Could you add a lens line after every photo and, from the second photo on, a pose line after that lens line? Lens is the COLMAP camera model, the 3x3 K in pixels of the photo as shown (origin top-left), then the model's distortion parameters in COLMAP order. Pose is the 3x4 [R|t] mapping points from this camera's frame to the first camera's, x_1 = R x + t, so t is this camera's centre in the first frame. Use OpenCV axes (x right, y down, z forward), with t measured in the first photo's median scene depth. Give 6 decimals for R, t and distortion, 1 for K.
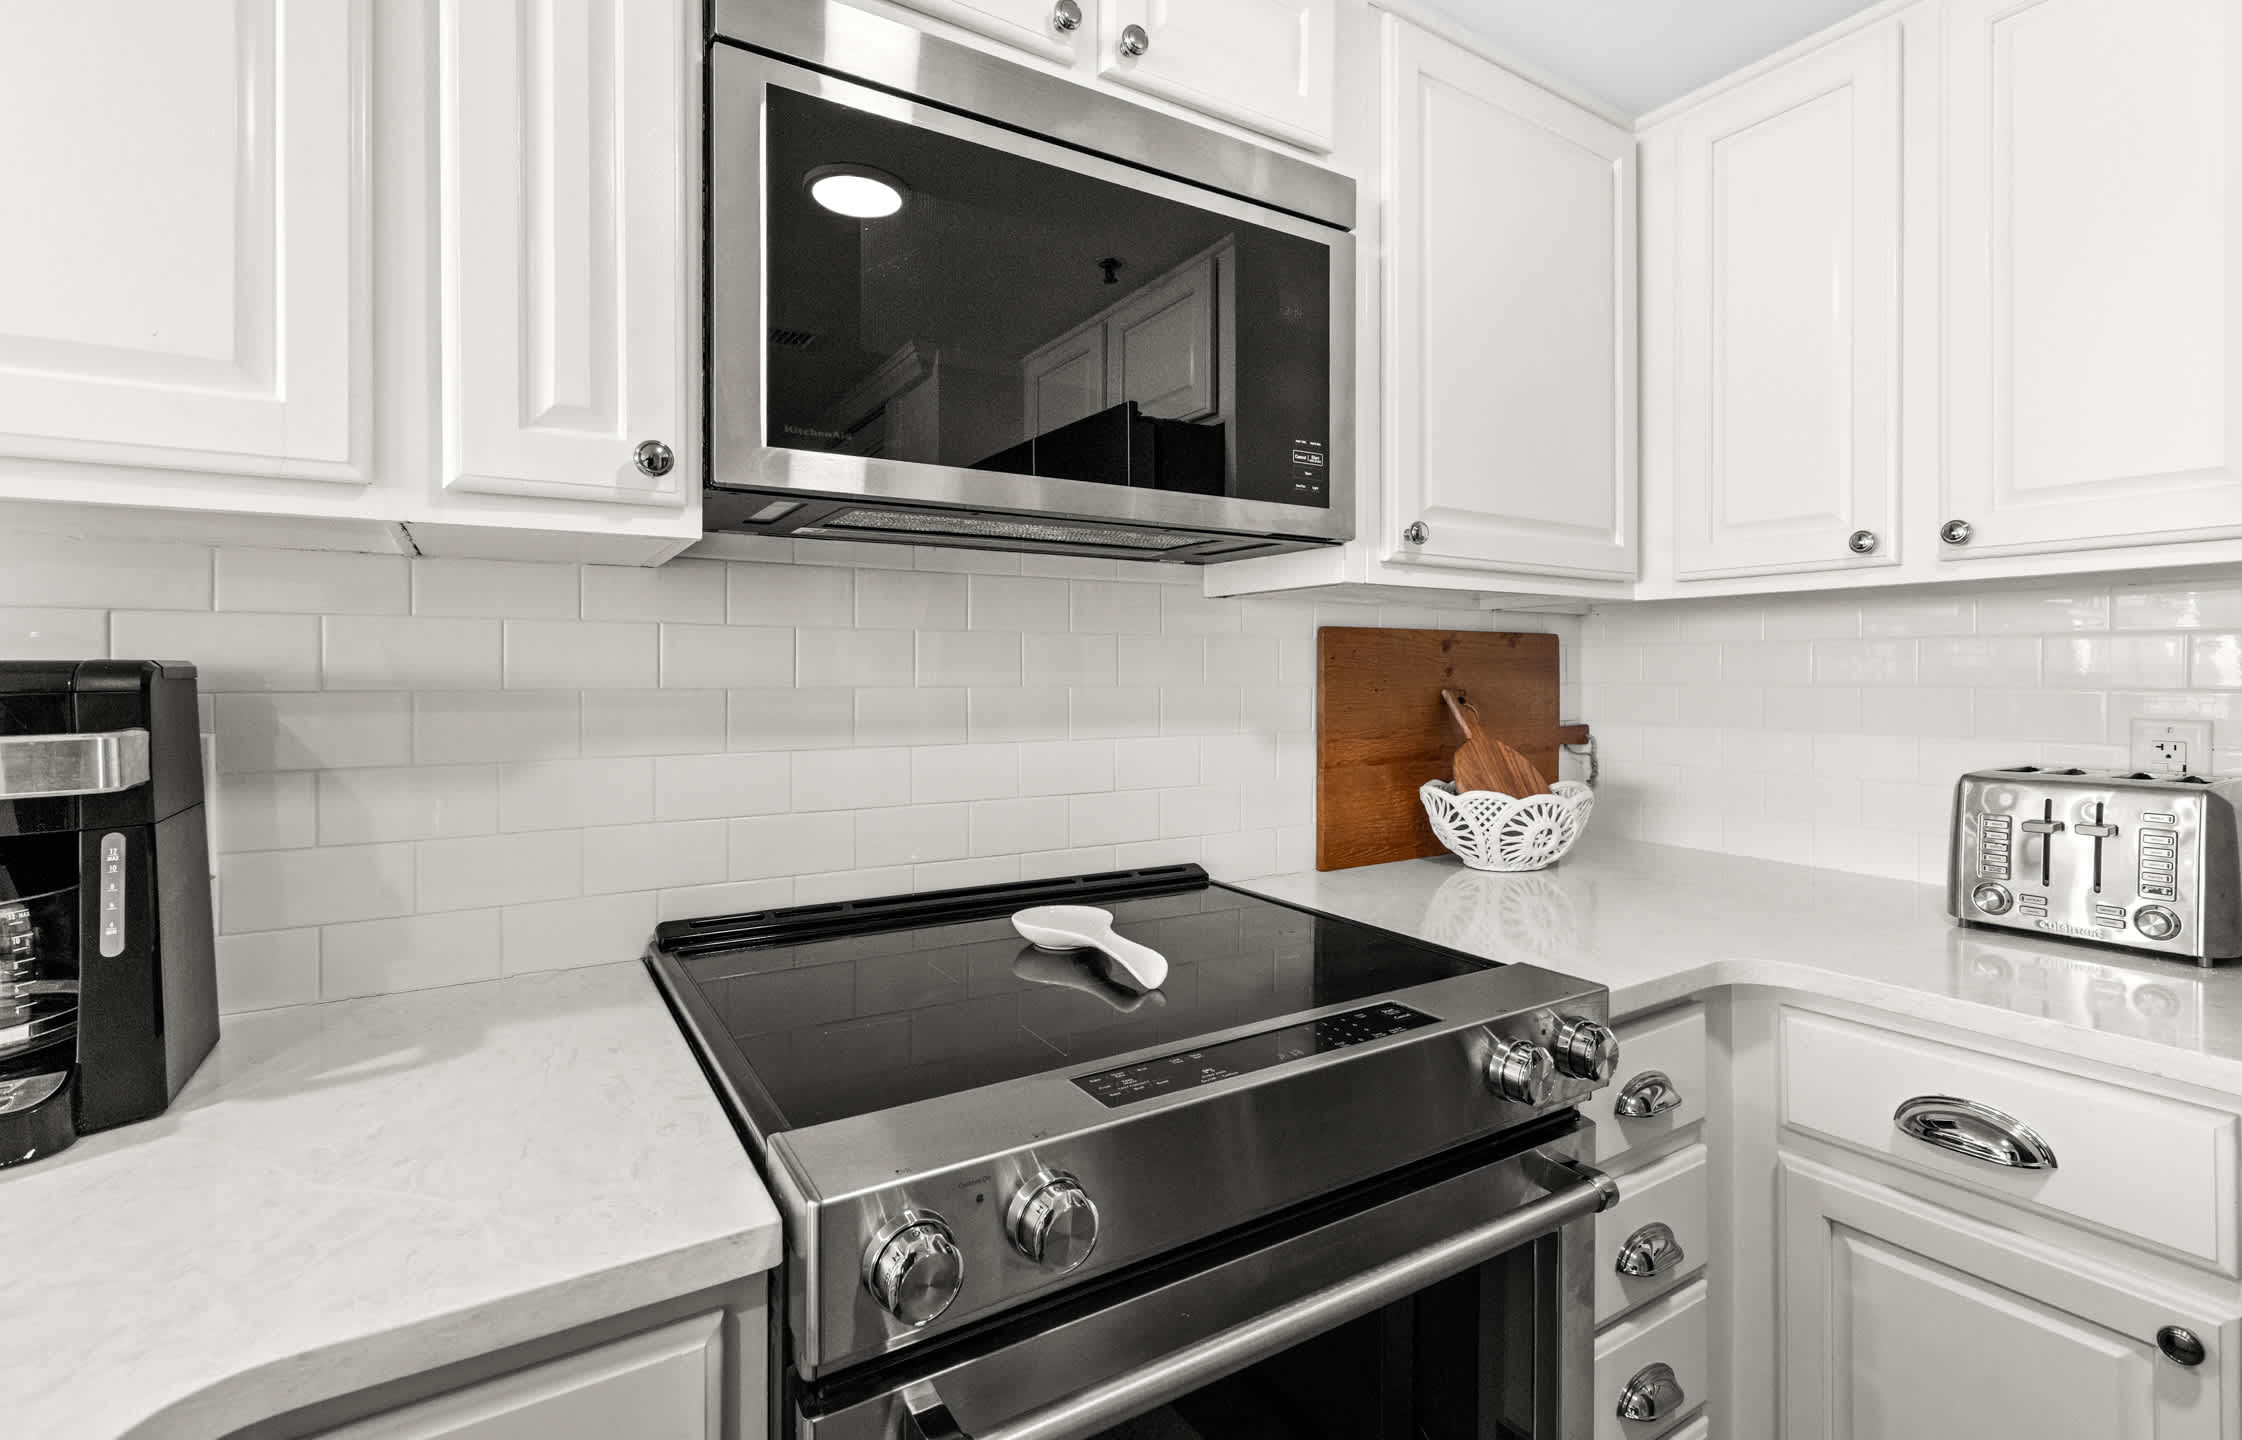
lens RADIAL K [[1027.5, 0, 1136.5], [0, 1027.5, 672.6], [0, 0, 1]] dist [0.008510, -0.003149]
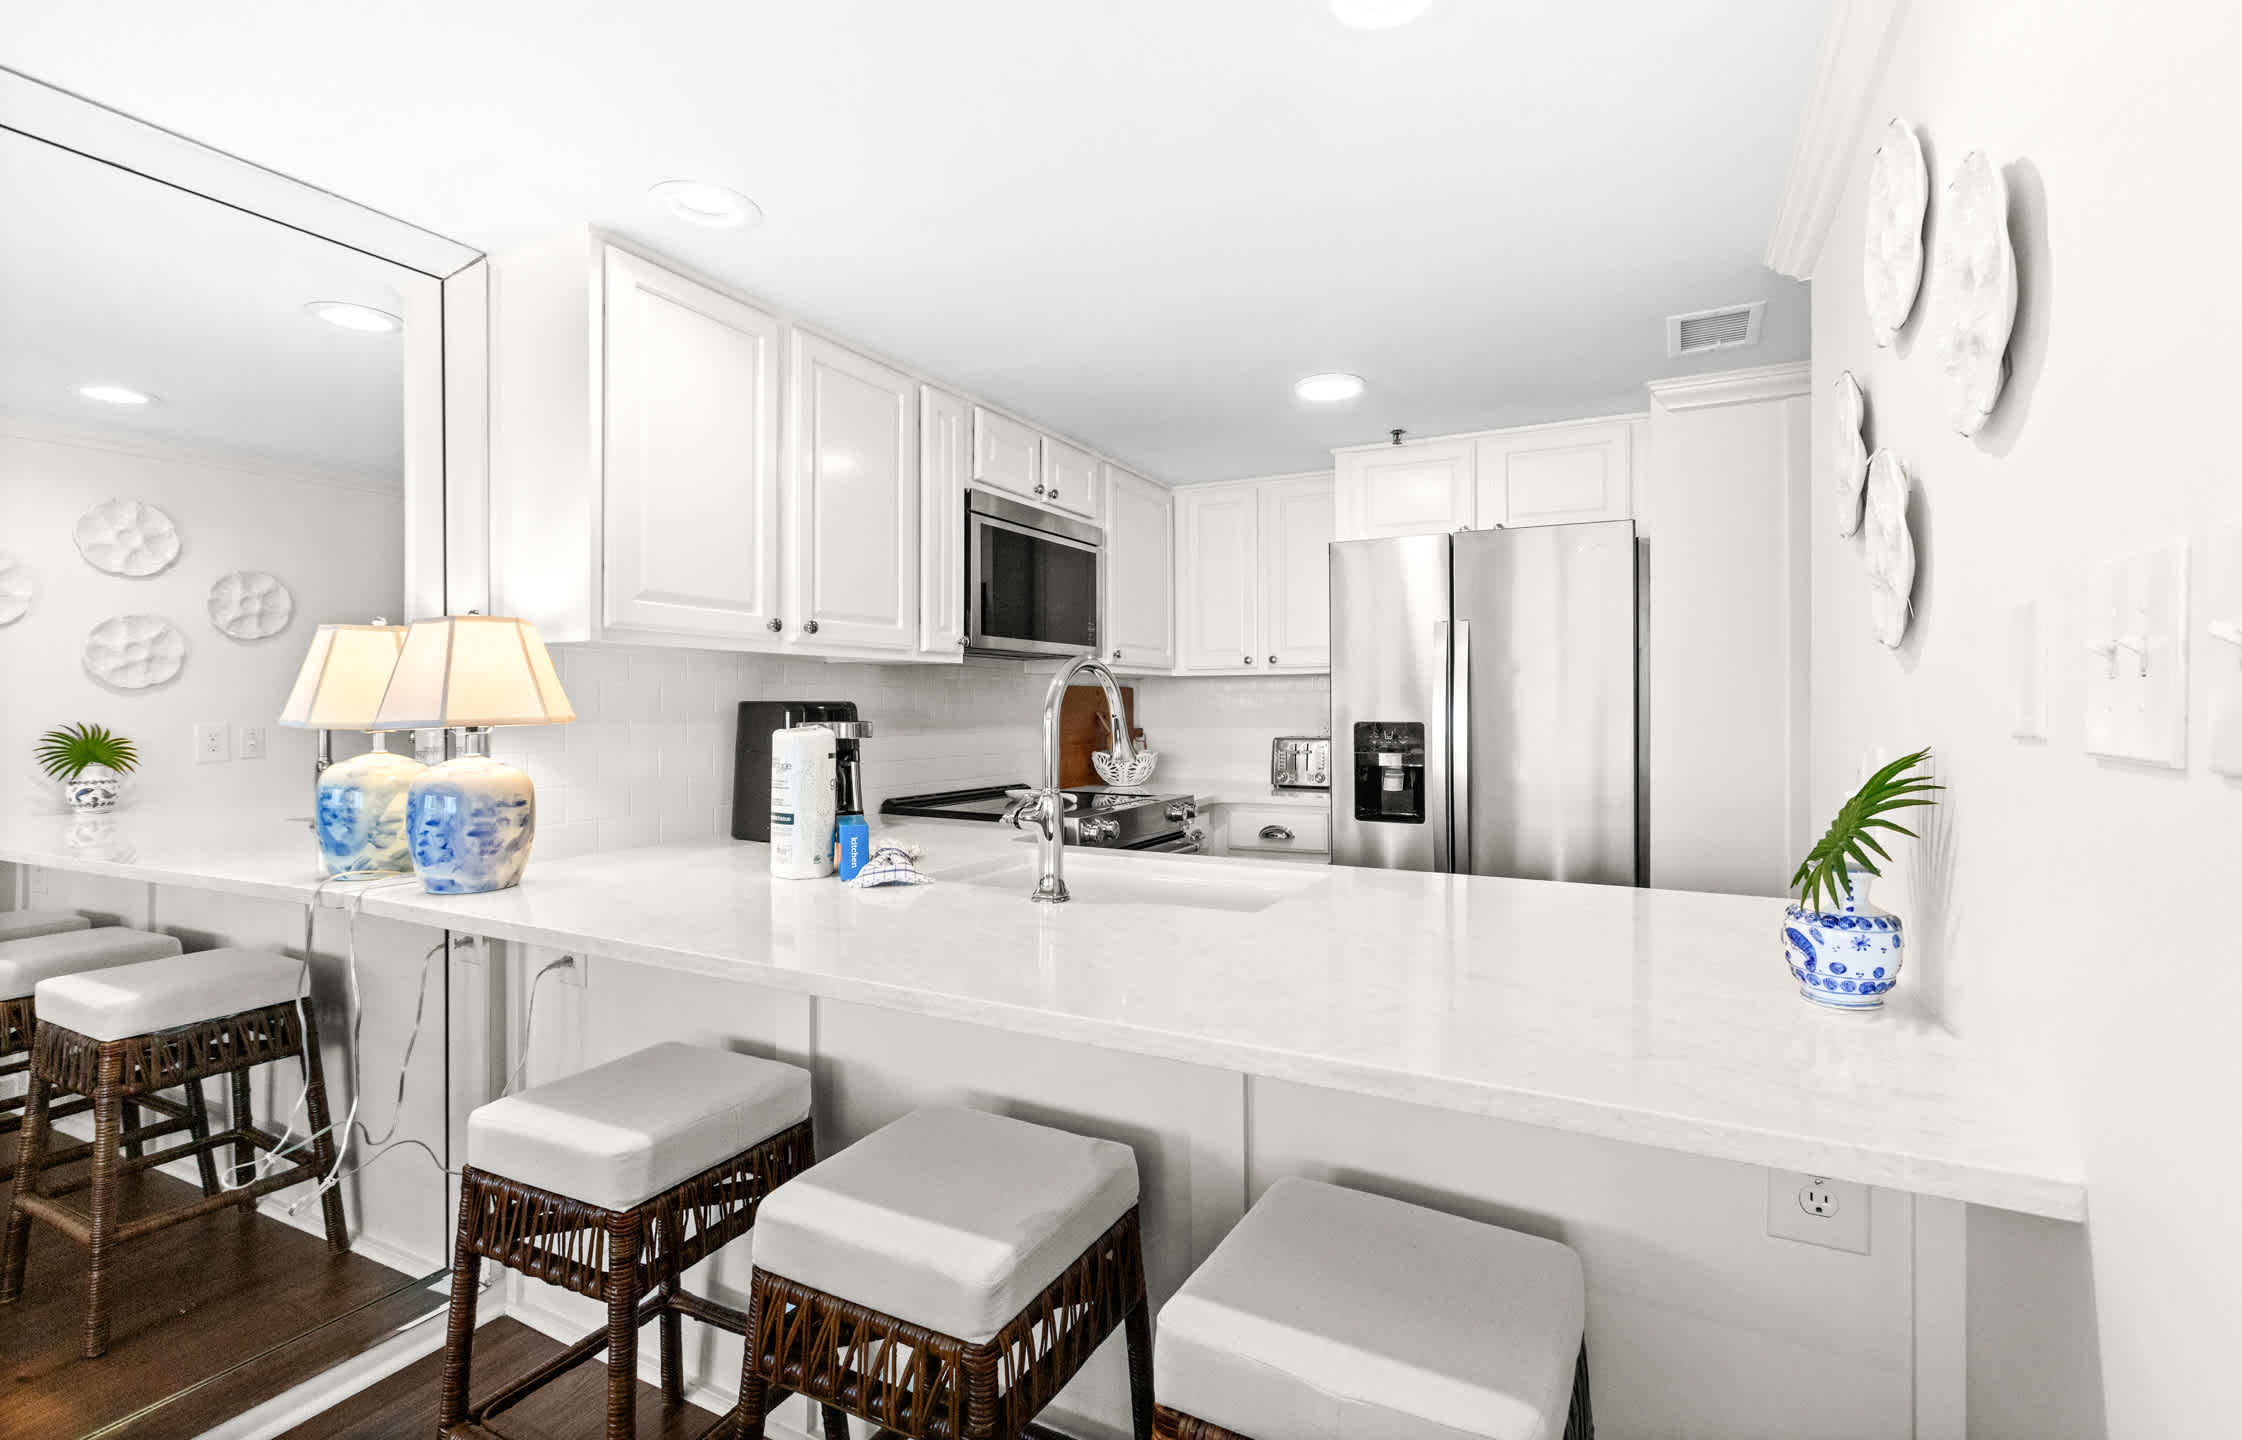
lens RADIAL K [[1027.5, 0, 1110.1], [0, 1027.5, 697.7], [0, 0, 1]] dist [0.008510, -0.003149]
pose [[0.872633, 0.001421, 0.488375, -1.275223], [0.002595, 0.999968, -0.007547, 0.002374], [-0.488370, 0.007853, 0.872601, -1.629023]]
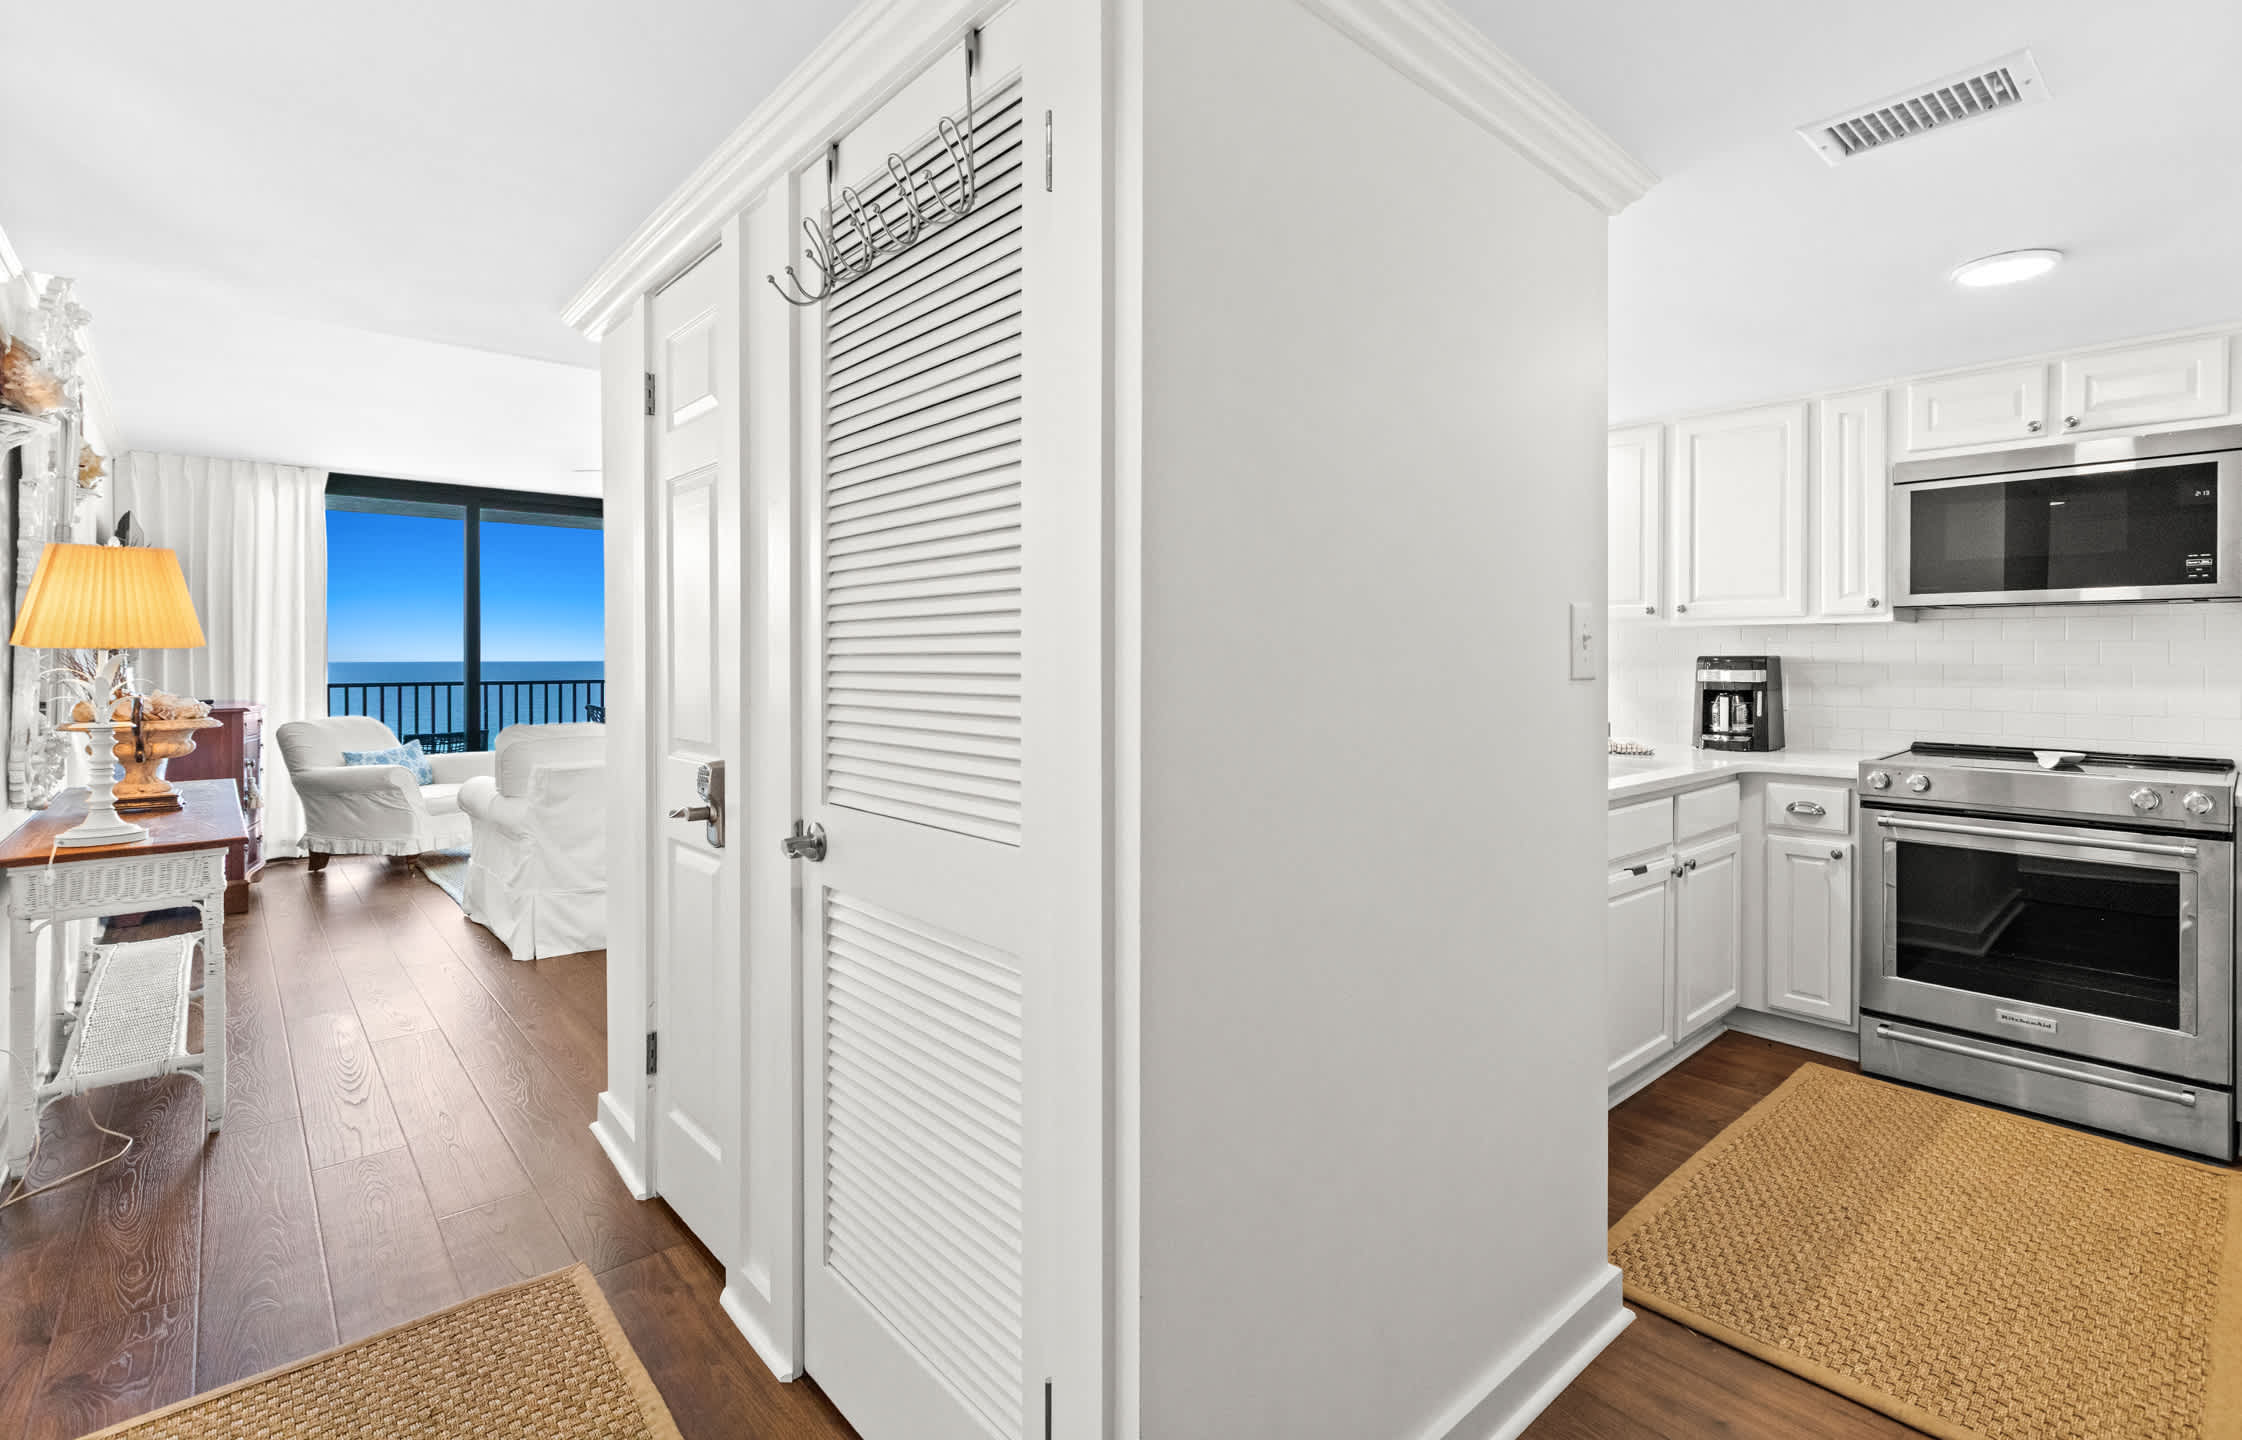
lens RADIAL K [[1027.5, 0, 1123.7], [0, 1027.5, 663.3], [0, 0, 1]] dist [0.008510, -0.003149]
pose [[0.160159, 0.008497, -0.987055, 2.166960], [0.000312, 0.999962, 0.008658, -0.012235], [0.987091, -0.001694, 0.160150, -1.785532]]
